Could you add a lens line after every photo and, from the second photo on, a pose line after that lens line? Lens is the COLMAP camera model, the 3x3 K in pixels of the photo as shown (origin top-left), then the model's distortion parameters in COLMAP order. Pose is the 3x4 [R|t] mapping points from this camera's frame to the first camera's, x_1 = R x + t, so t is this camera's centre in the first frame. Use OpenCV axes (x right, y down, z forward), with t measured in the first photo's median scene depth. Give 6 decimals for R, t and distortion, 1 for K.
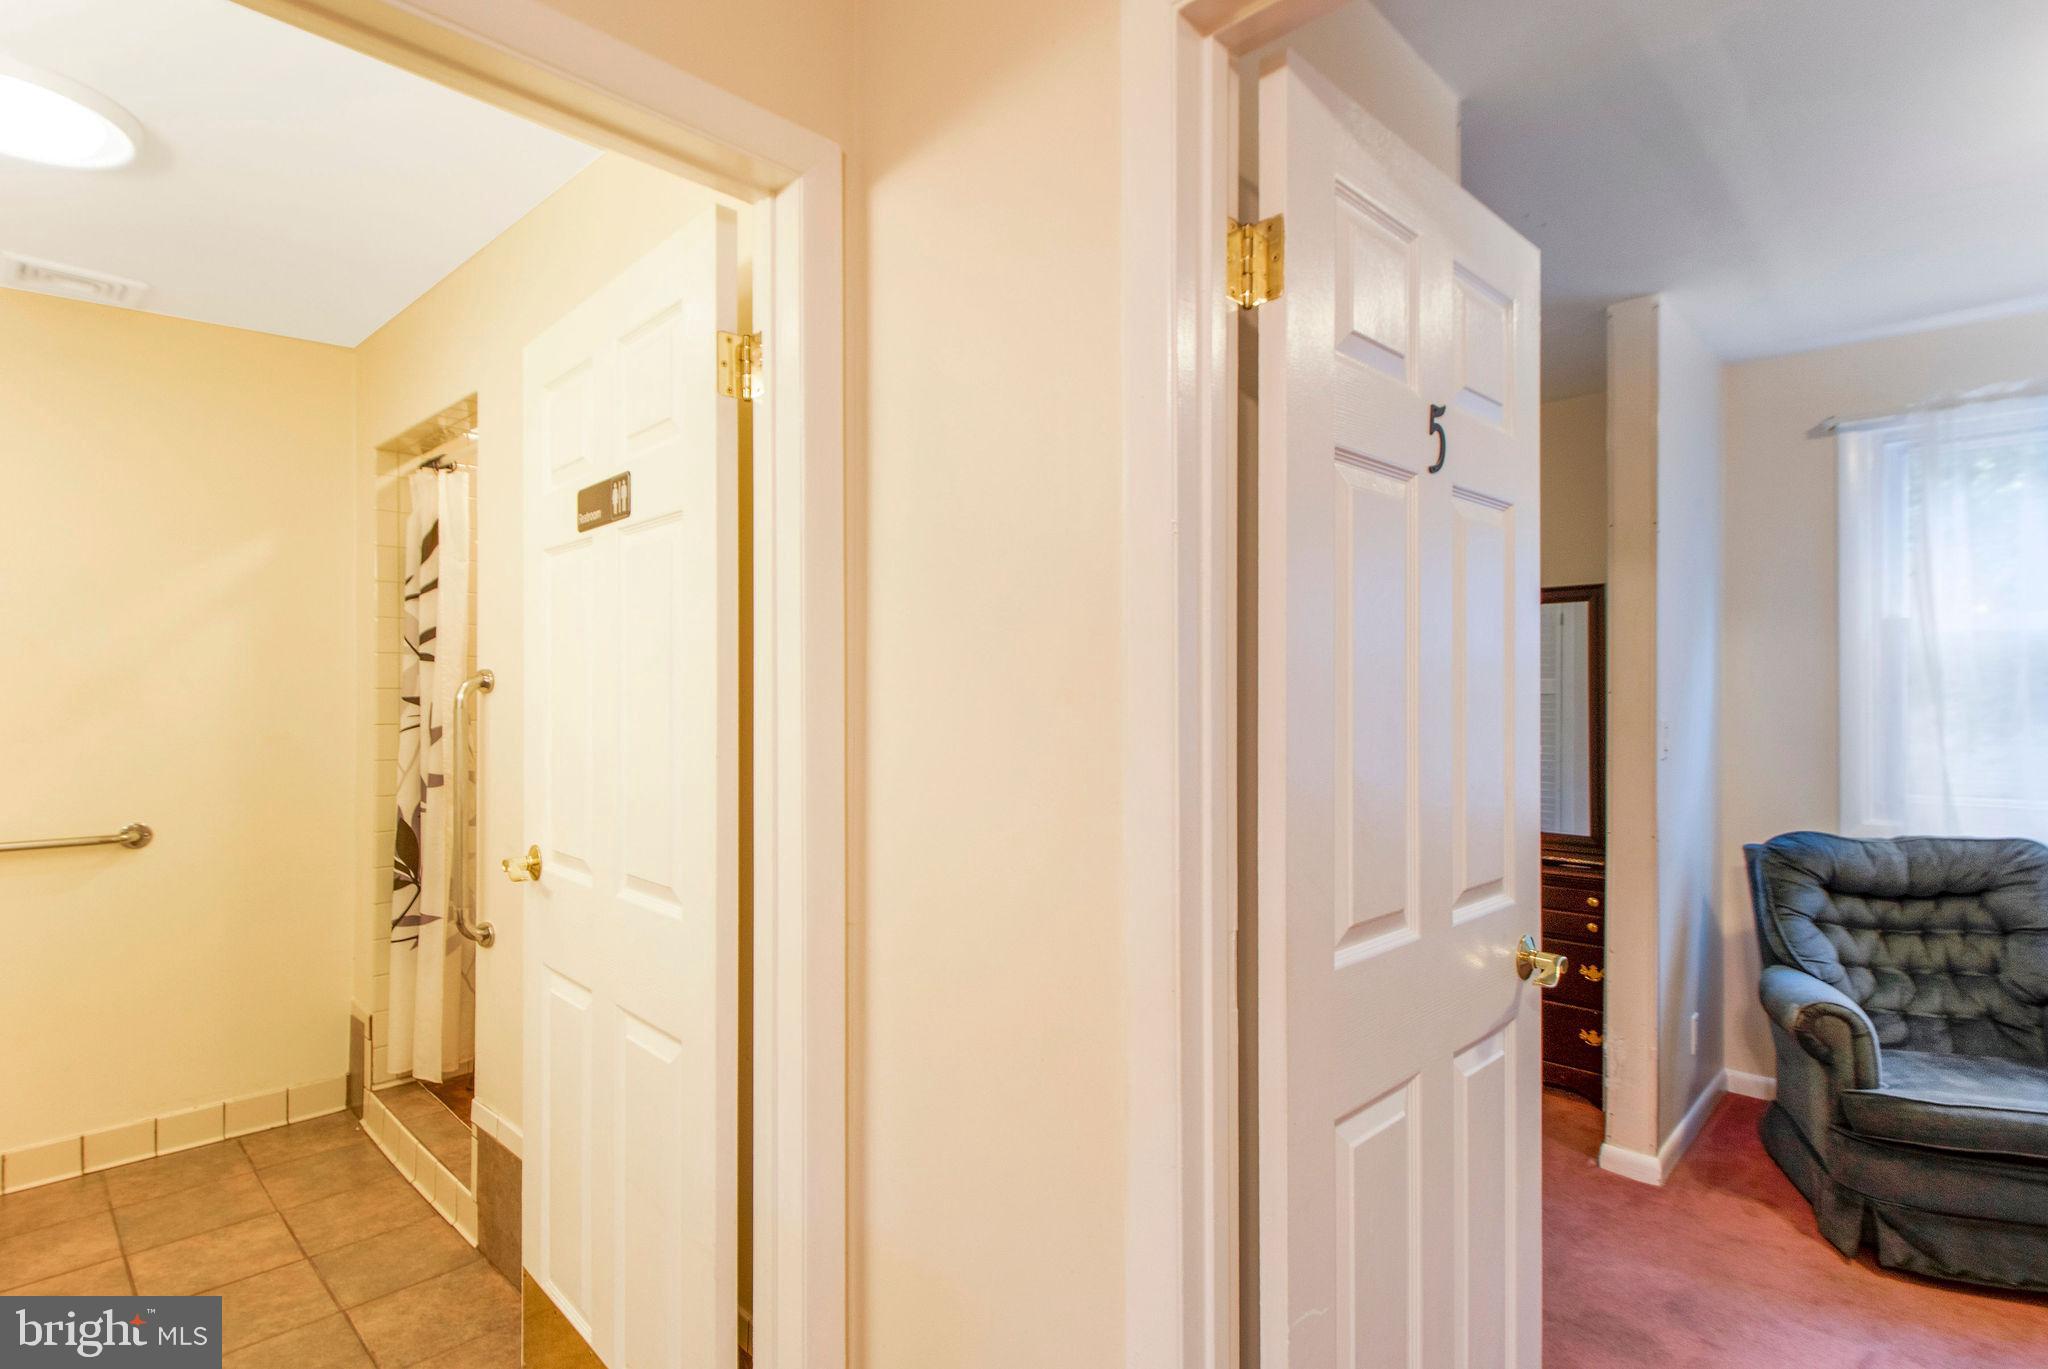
lens RADIAL K [[1012.1, 0, 986.1], [0, 1012.1, 694.9], [0, 0, 1]] dist [0.039897, -0.020888]
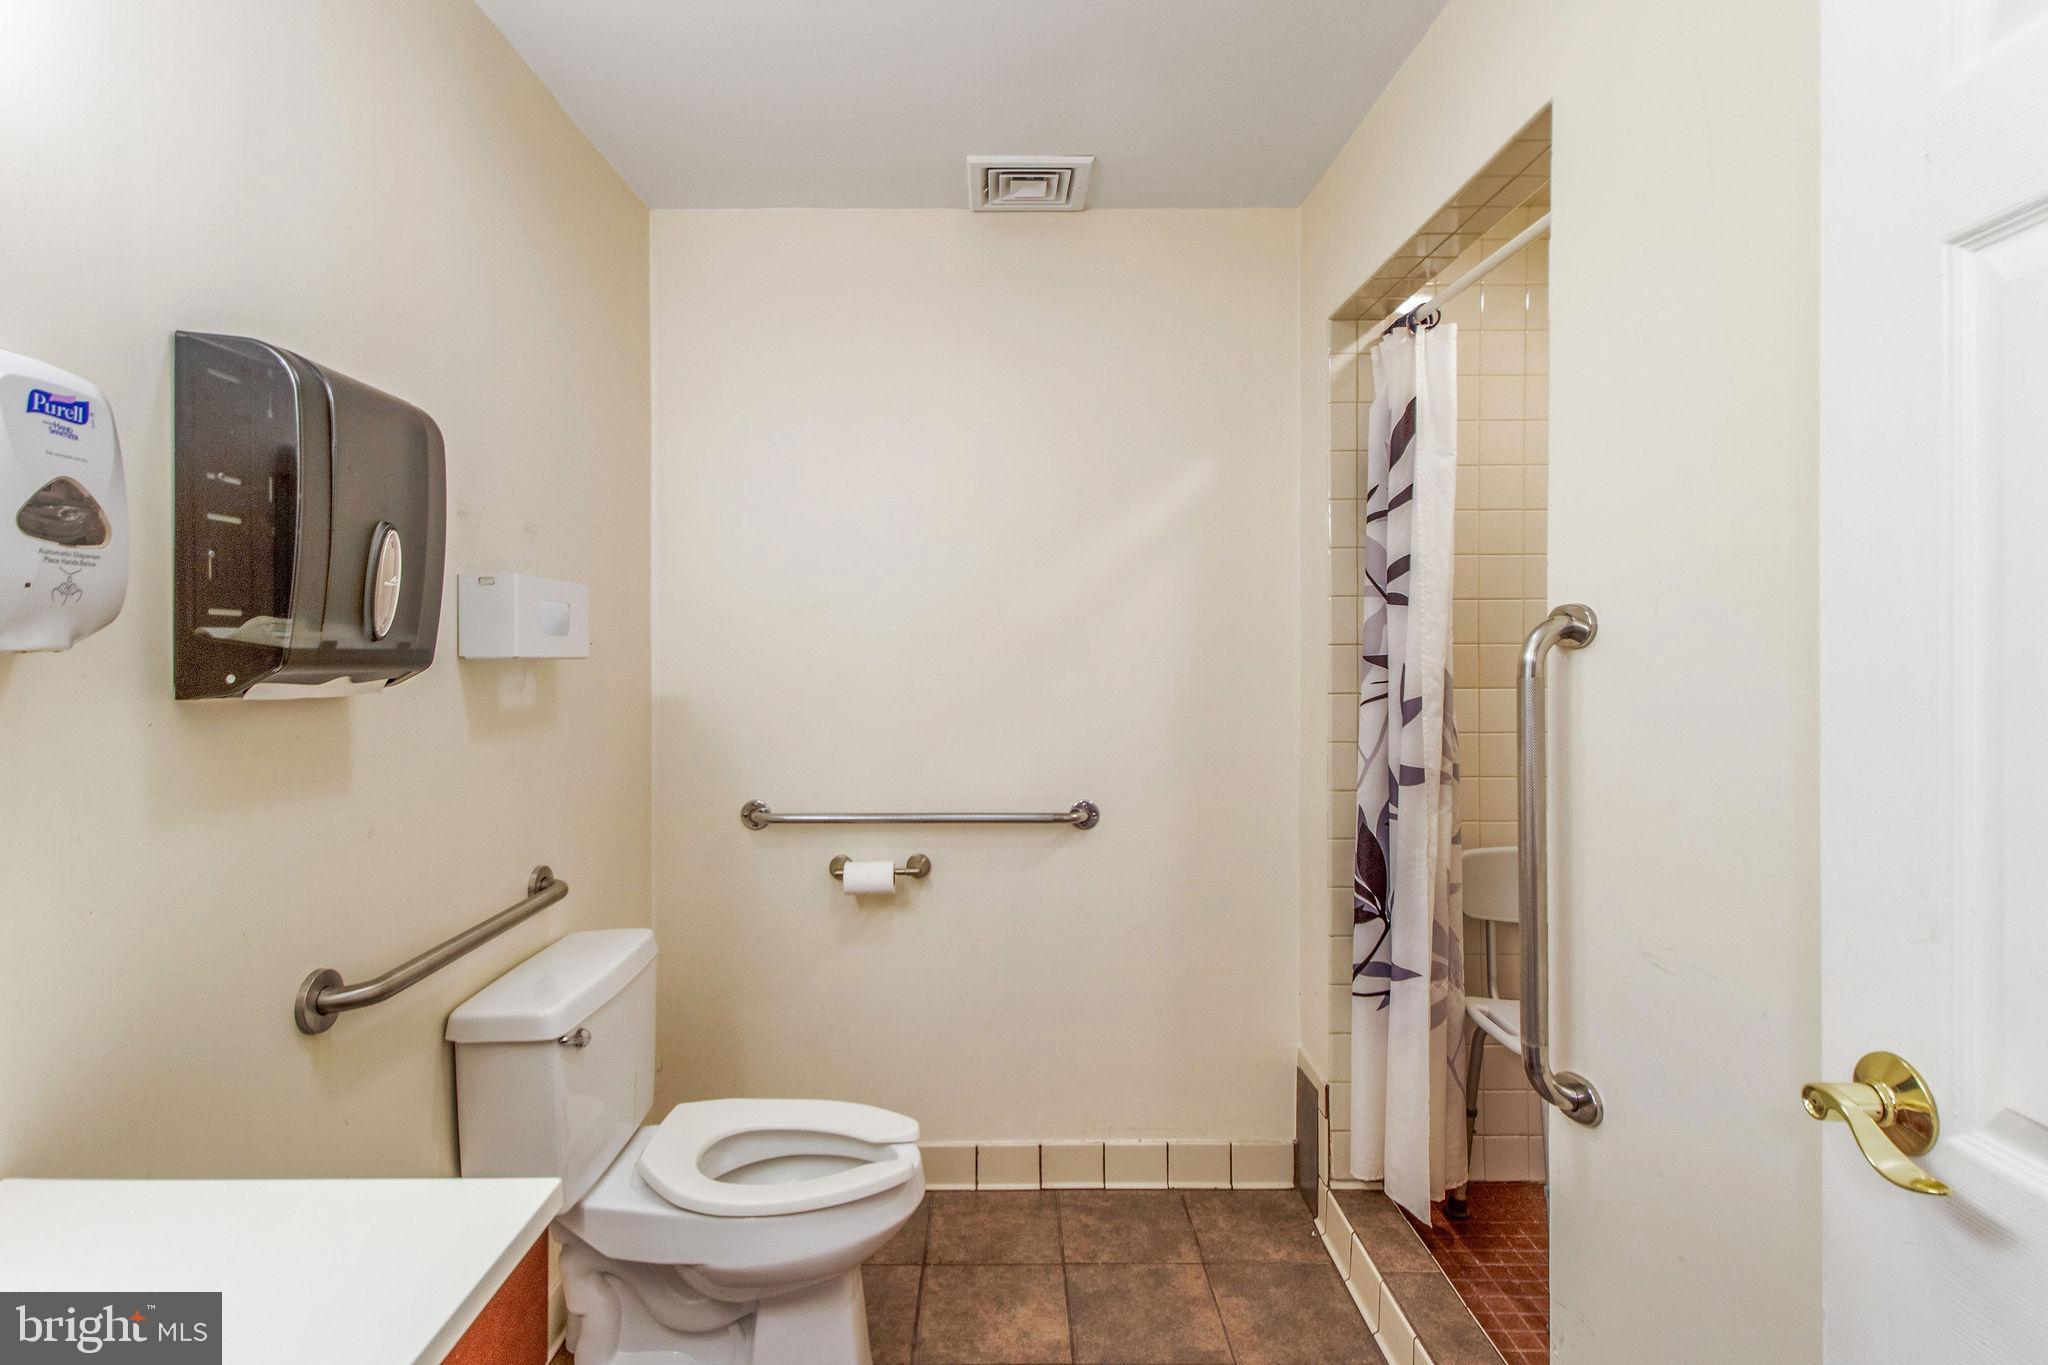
lens RADIAL K [[996.0, 0, 991.9], [0, 996.0, 686.7], [0, 0, 1]] dist [0.001478, 0.000173]
pose [[0.708100, 0.019437, -0.705844, -0.265696], [0.006039, 0.999418, 0.033579, -0.001293], [0.706086, -0.028040, 0.707571, 0.324105]]
